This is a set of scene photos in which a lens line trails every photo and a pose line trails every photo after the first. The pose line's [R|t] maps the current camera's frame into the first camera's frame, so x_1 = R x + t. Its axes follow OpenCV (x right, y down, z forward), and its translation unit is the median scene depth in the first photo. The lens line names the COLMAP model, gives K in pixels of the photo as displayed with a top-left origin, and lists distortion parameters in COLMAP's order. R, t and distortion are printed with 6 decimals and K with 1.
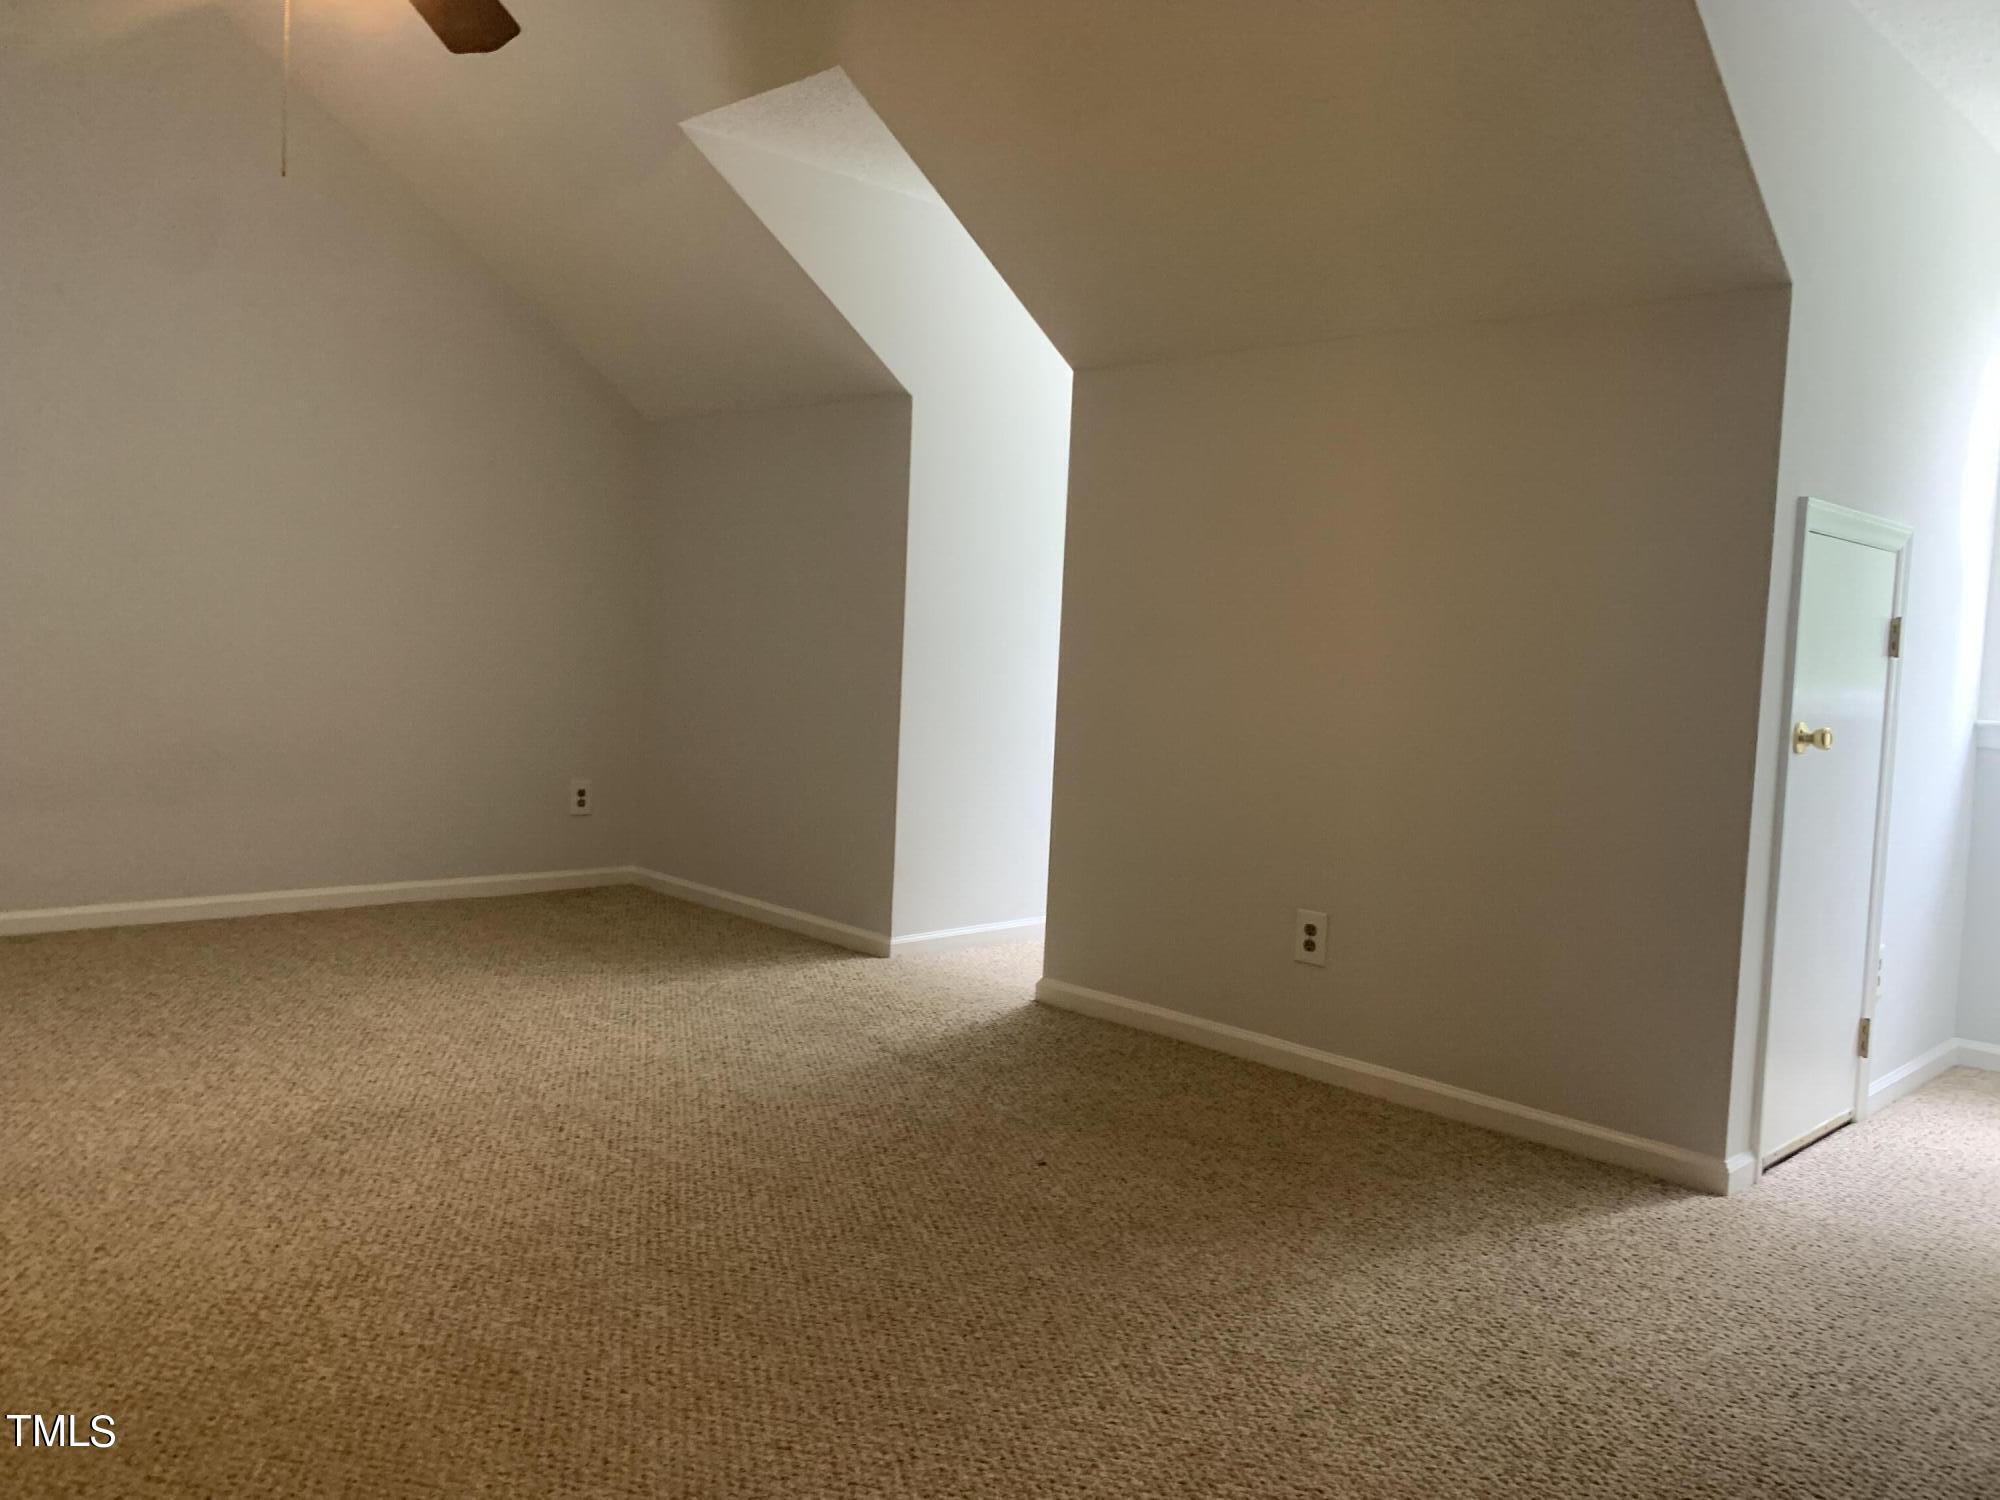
lens RADIAL K [[1535.2, 0, 1011.0], [0, 1535.2, 742.2], [0, 0, 1]] dist [0.029432, -0.032463]
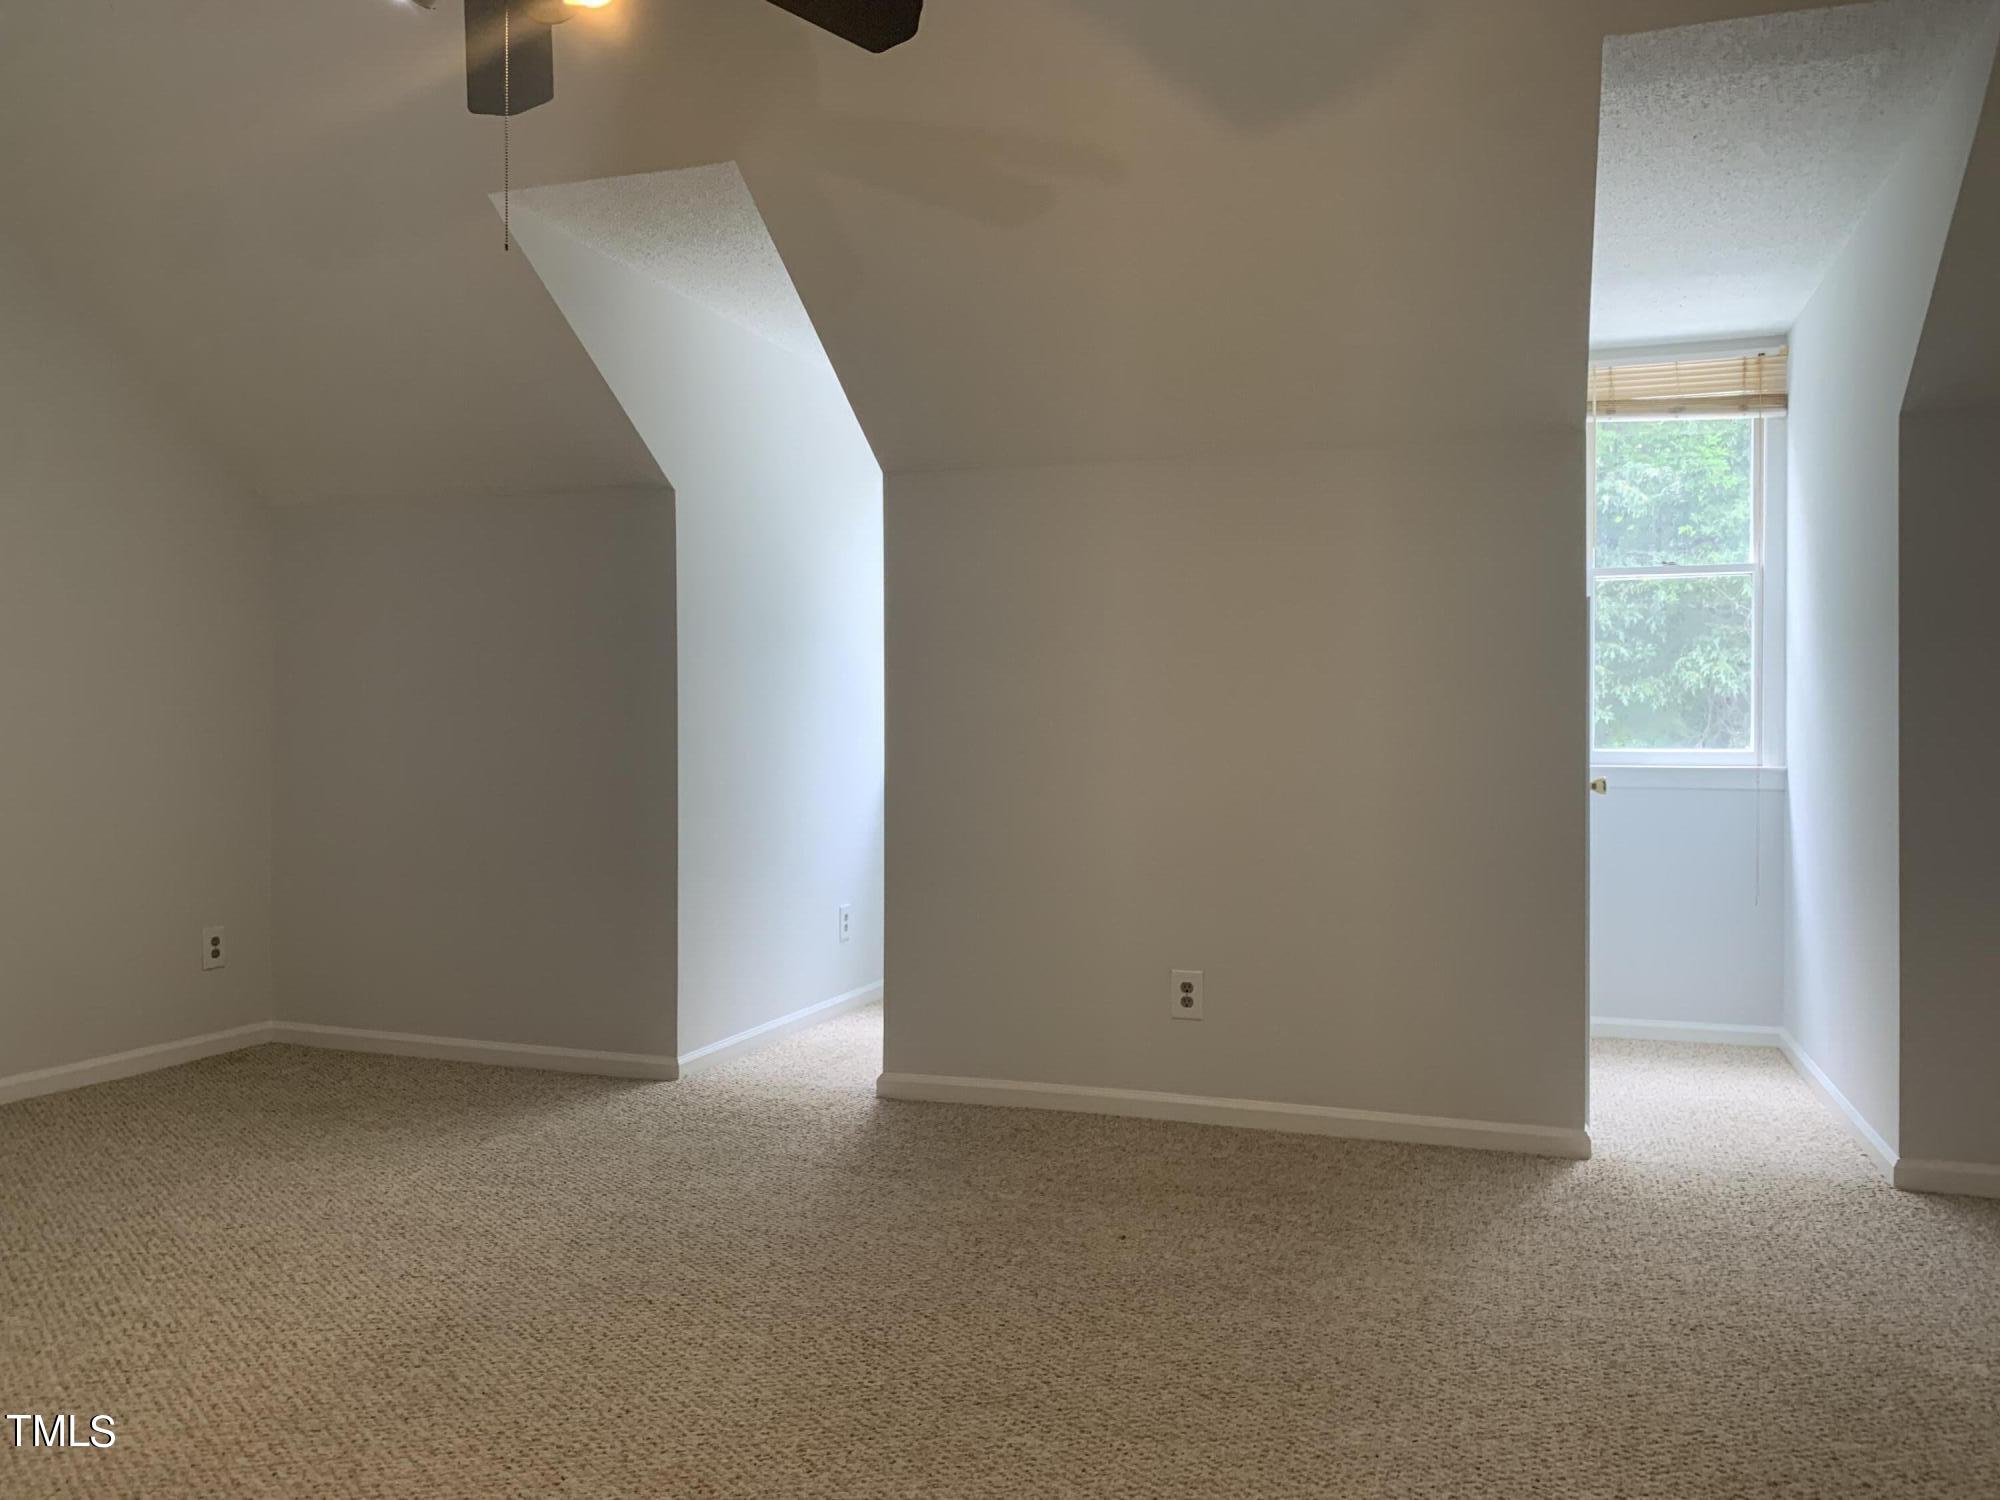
lens RADIAL K [[1535.2, 0, 1016.3], [0, 1535.2, 739.1], [0, 0, 1]] dist [0.029432, -0.032463]
pose [[0.891808, -0.044683, 0.450202, -0.519223], [0.069550, 0.996822, -0.038838, -0.026744], [-0.447036, 0.065948, 0.892081, 0.086499]]
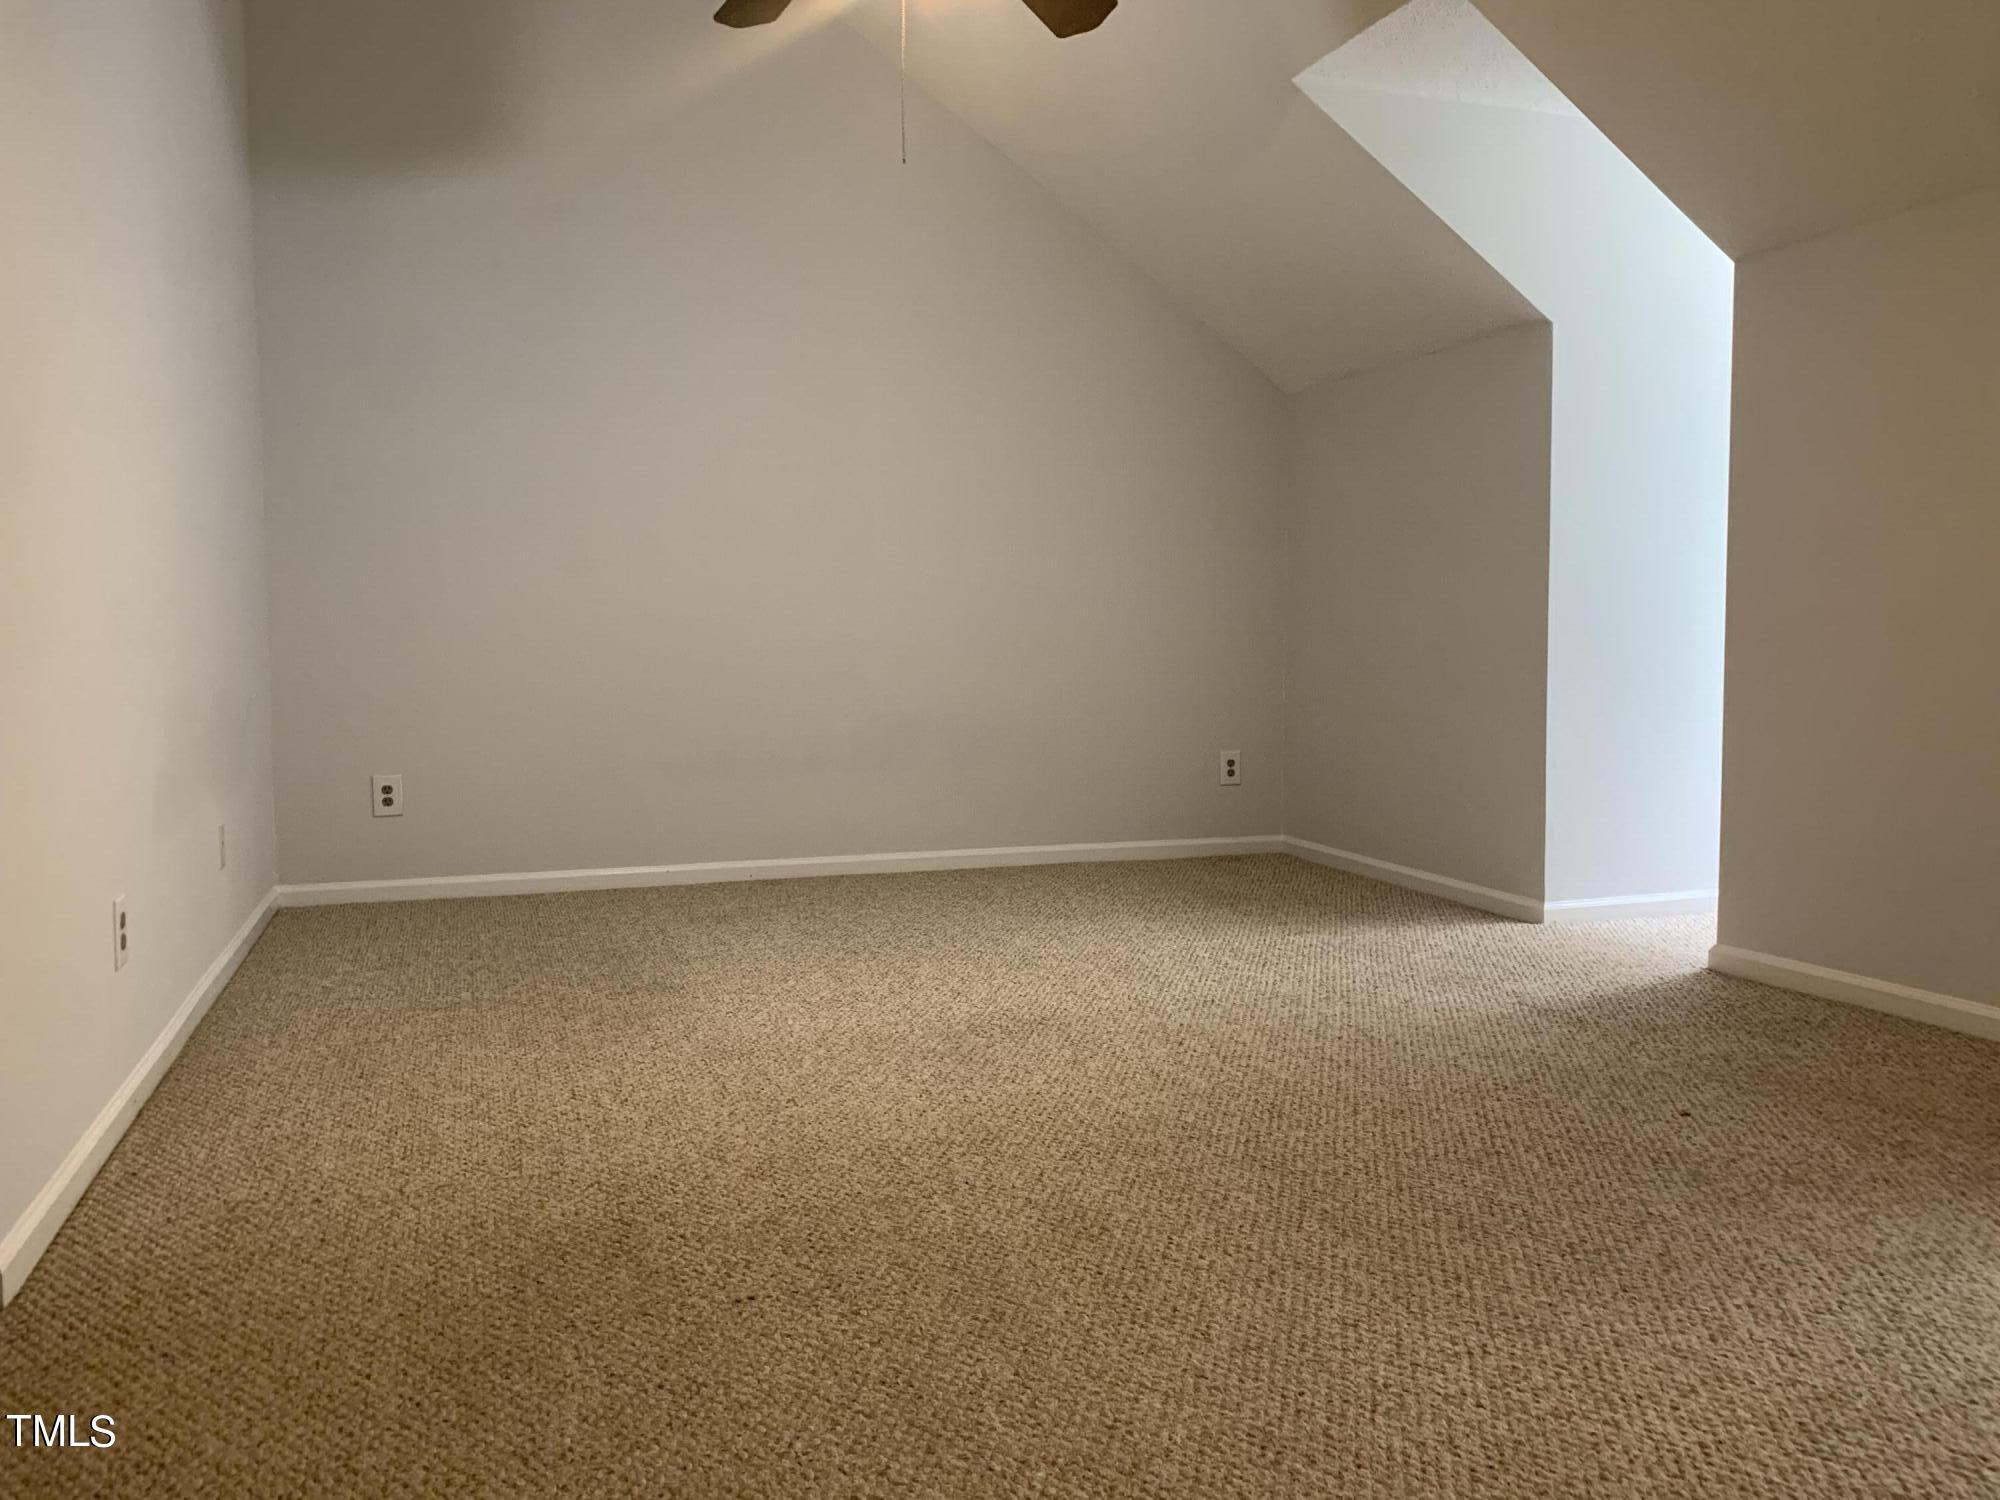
lens RADIAL K [[1535.2, 0, 1017.9], [0, 1535.2, 746.6], [0, 0, 1]] dist [0.029432, -0.032463]
pose [[0.904168, -0.024205, -0.426491, 0.060335], [0.020518, 0.999702, -0.013238, 0.064932], [0.426684, 0.003218, 0.904395, 0.011789]]
